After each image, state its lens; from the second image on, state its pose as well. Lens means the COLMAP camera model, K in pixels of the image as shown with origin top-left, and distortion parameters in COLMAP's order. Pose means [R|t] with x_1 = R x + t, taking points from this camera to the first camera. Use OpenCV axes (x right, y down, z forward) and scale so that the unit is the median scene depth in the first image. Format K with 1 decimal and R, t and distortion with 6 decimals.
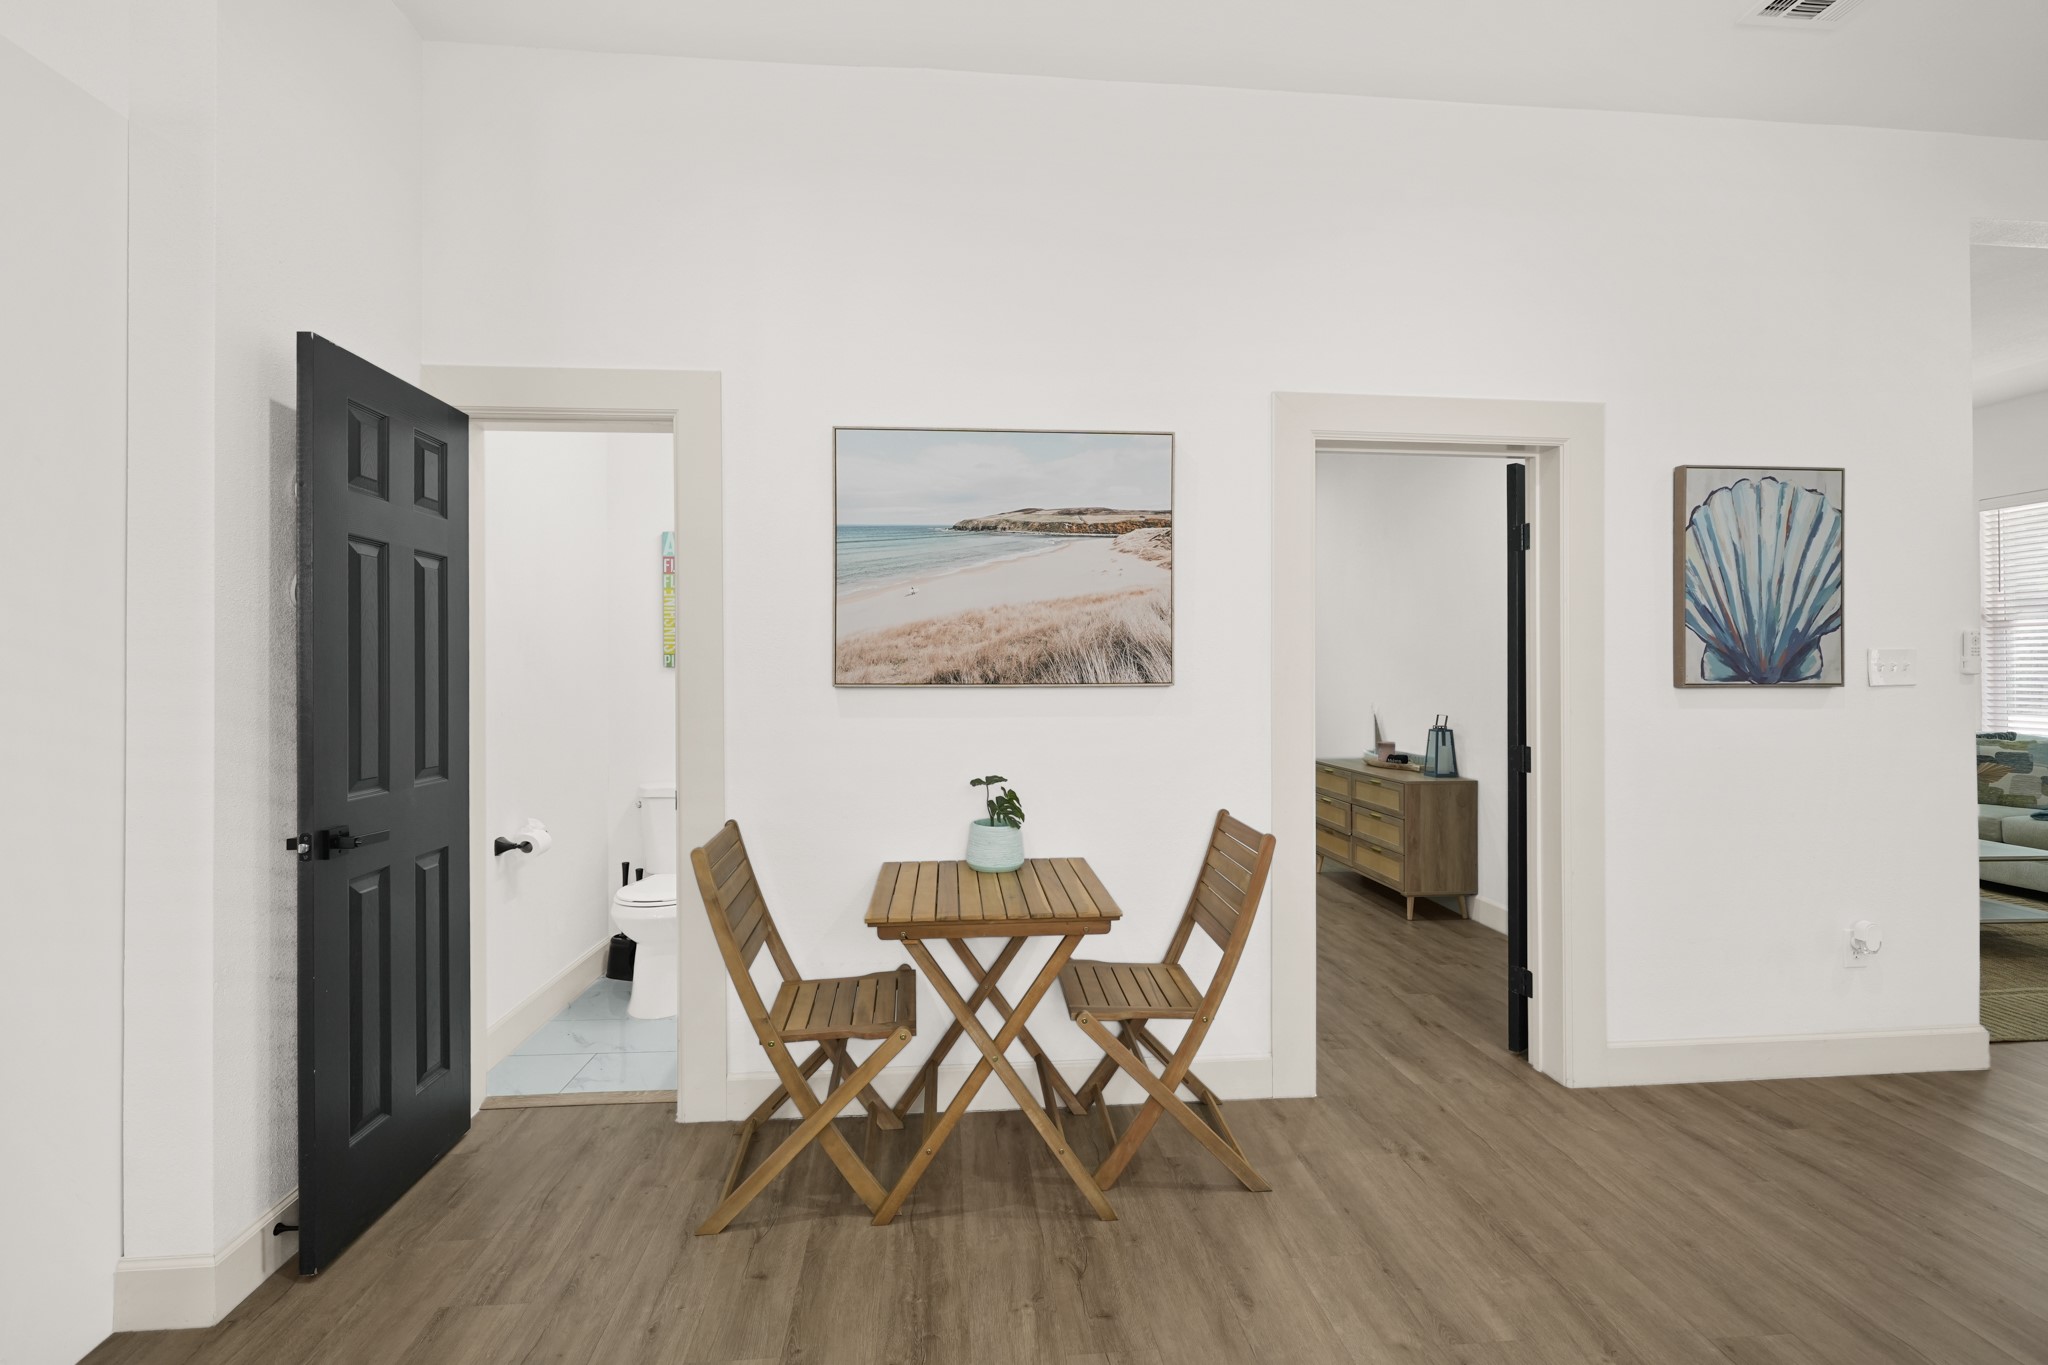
lens RADIAL K [[861.0, 0, 1022.5], [0, 861.0, 660.3], [0, 0, 1]] dist [-0.000074, -0.000440]
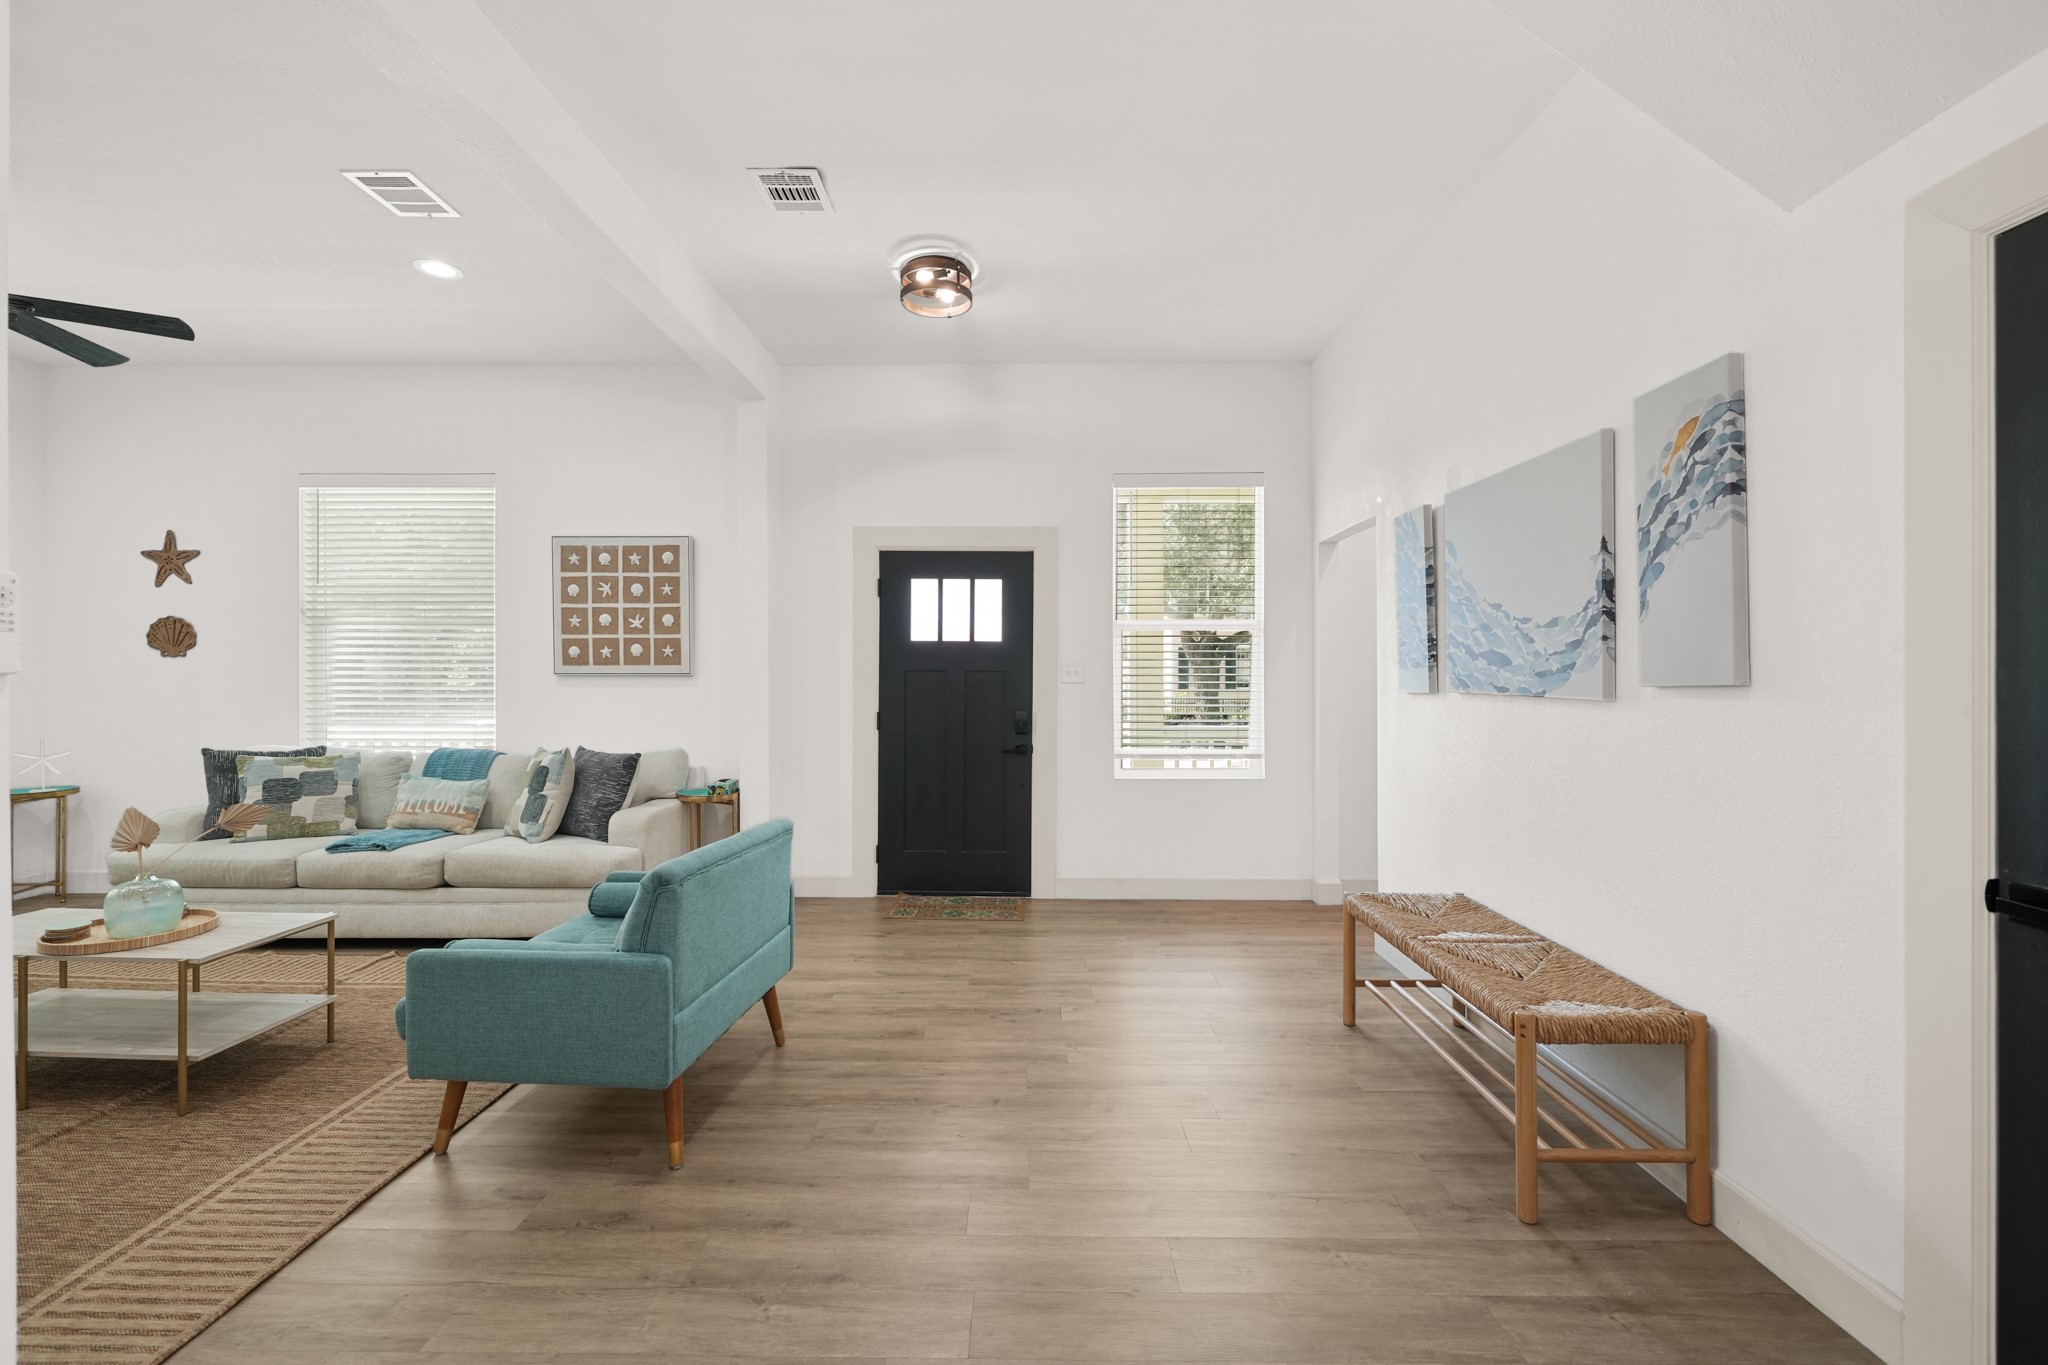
lens RADIAL K [[861.0, 0, 1017.1], [0, 861.0, 684.2], [0, 0, 1]] dist [-0.000074, -0.000440]
pose [[0.100027, -0.008363, 0.994950, 0.735196], [-0.010935, 0.999895, 0.009504, 0.012701], [-0.994925, -0.011831, 0.099925, 0.455619]]
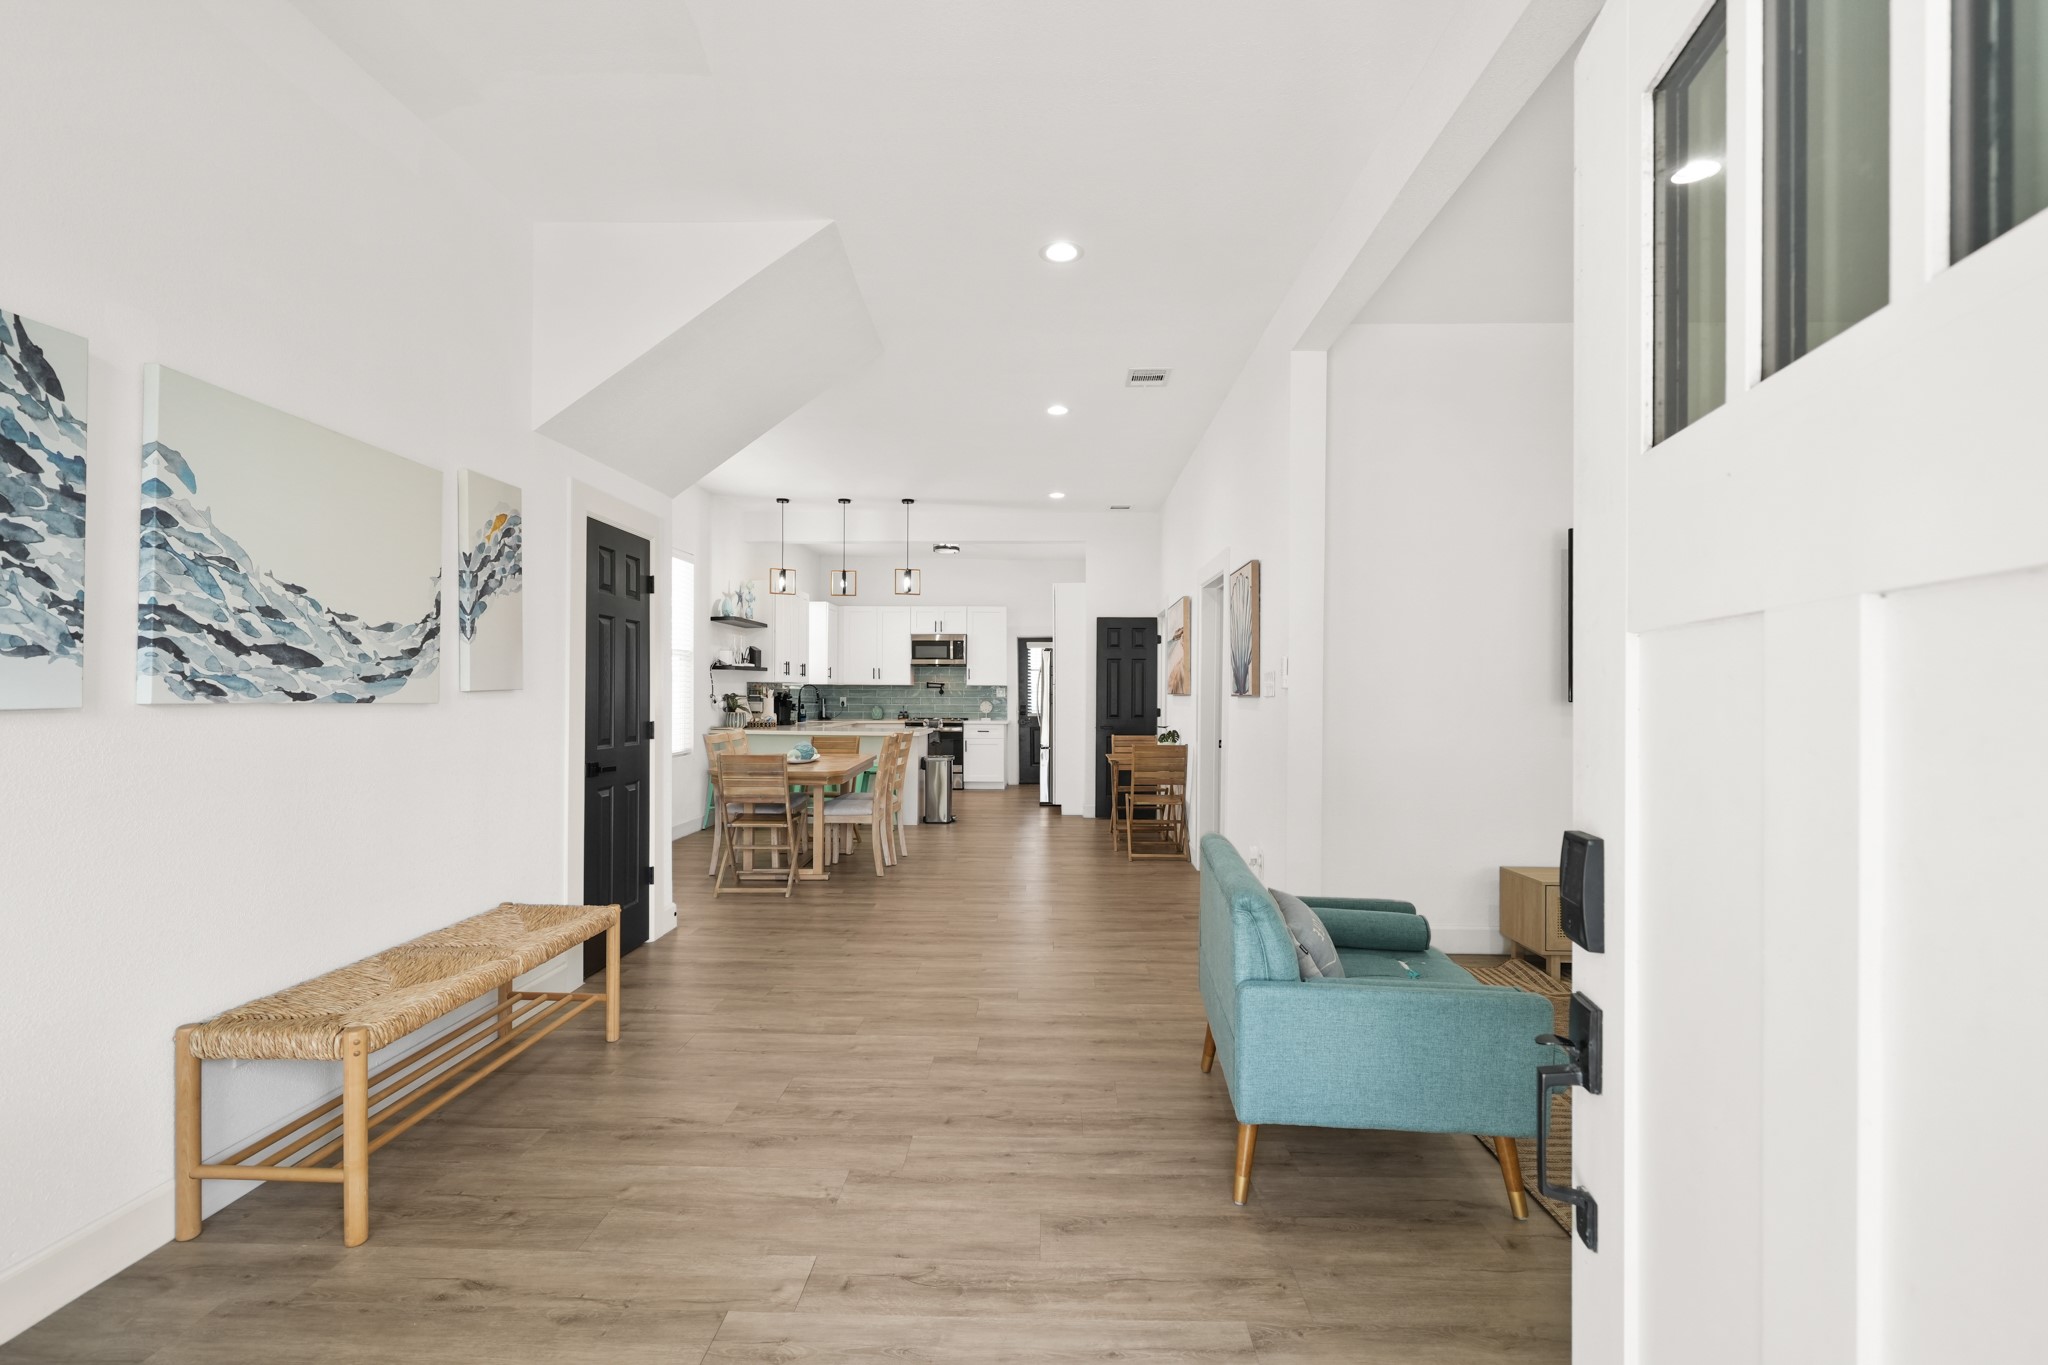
lens RADIAL K [[861.0, 0, 1025.4], [0, 861.0, 696.1], [0, 0, 1]] dist [-0.000074, -0.000440]
pose [[-0.109789, 0.001557, -0.993954, 2.570109], [0.006247, 0.999980, 0.000877, 0.025974], [0.993935, -0.006113, -0.109796, 0.753137]]
